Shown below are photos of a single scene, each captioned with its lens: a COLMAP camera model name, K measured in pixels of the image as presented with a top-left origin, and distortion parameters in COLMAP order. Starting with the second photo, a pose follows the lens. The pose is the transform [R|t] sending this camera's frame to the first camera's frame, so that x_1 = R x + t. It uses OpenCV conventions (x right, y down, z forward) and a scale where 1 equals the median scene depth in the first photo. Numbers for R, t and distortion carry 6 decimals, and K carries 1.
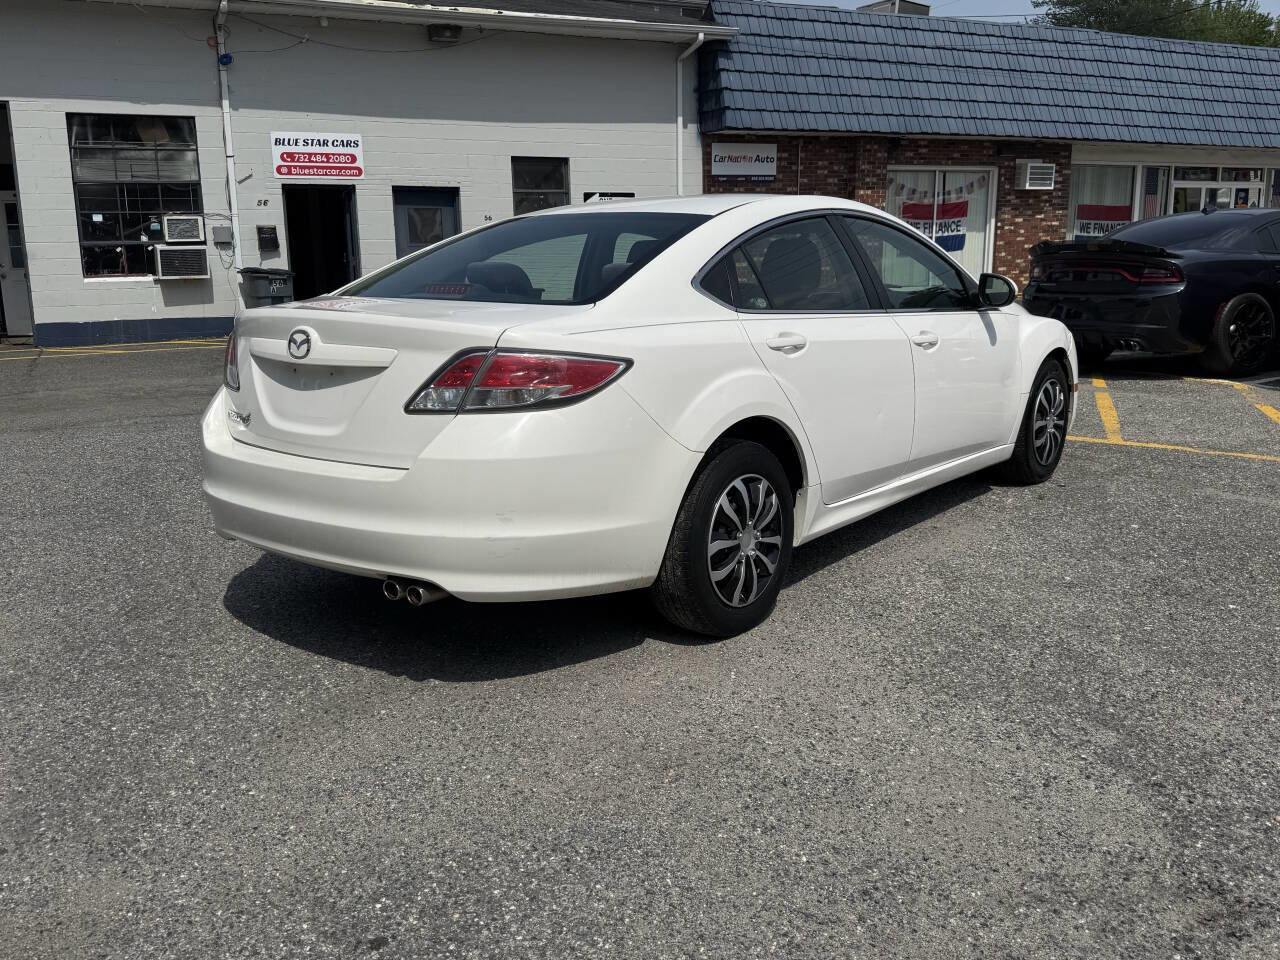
lens RADIAL K [[1119.6, 0, 643.8], [0, 1119.6, 468.0], [0, 0, 1]] dist [0.118215, -0.211837]
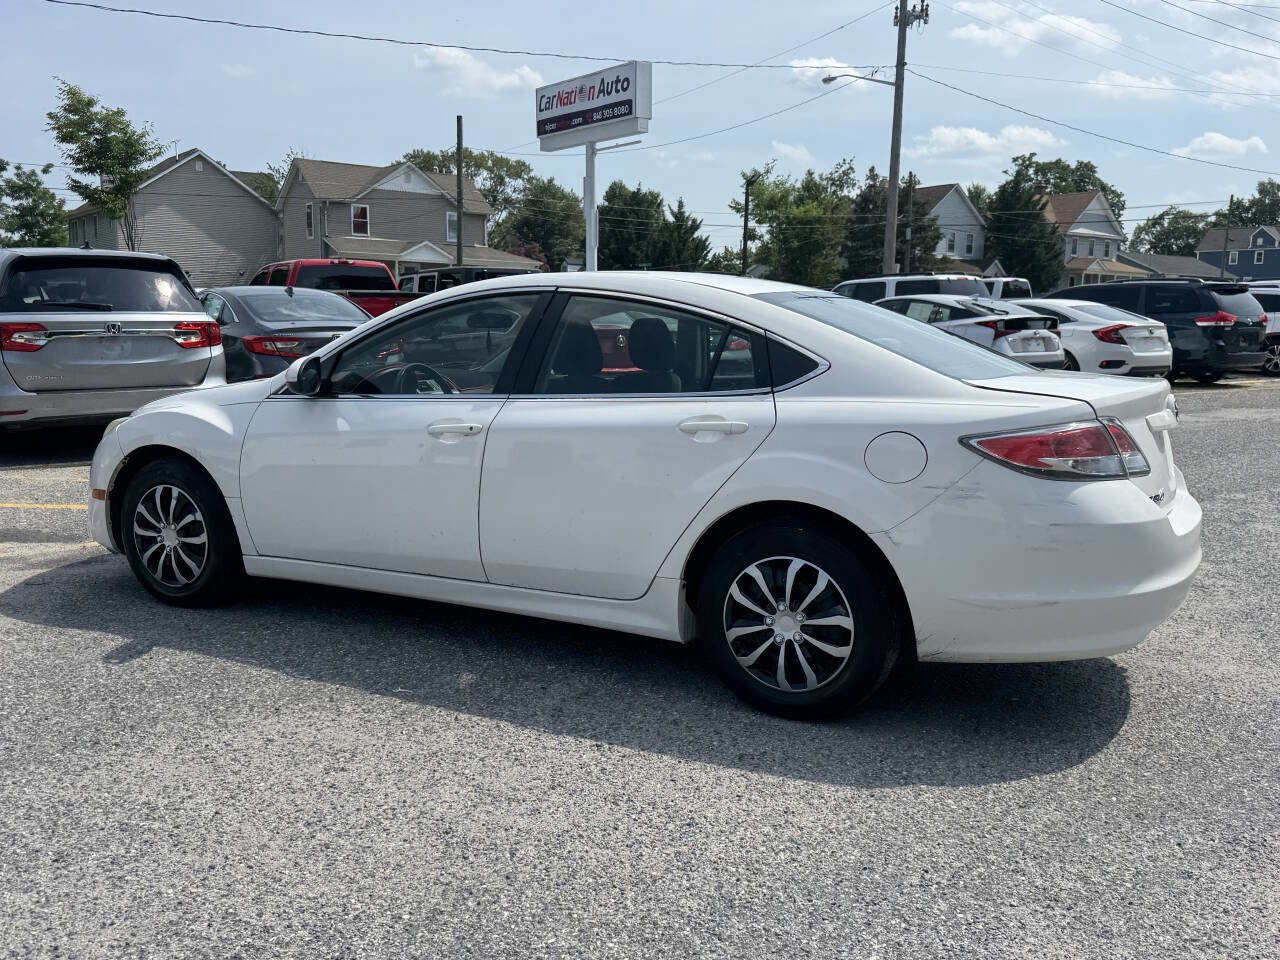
lens RADIAL K [[1119.6, 0, 644.5], [0, 1119.6, 499.8], [0, 0, 1]] dist [0.118215, -0.211837]
pose [[-0.192303, -0.146989, 0.970265, -0.470032], [0.181528, 0.966327, 0.182371, -0.116386], [-0.964400, 0.211200, -0.159145, 0.608989]]
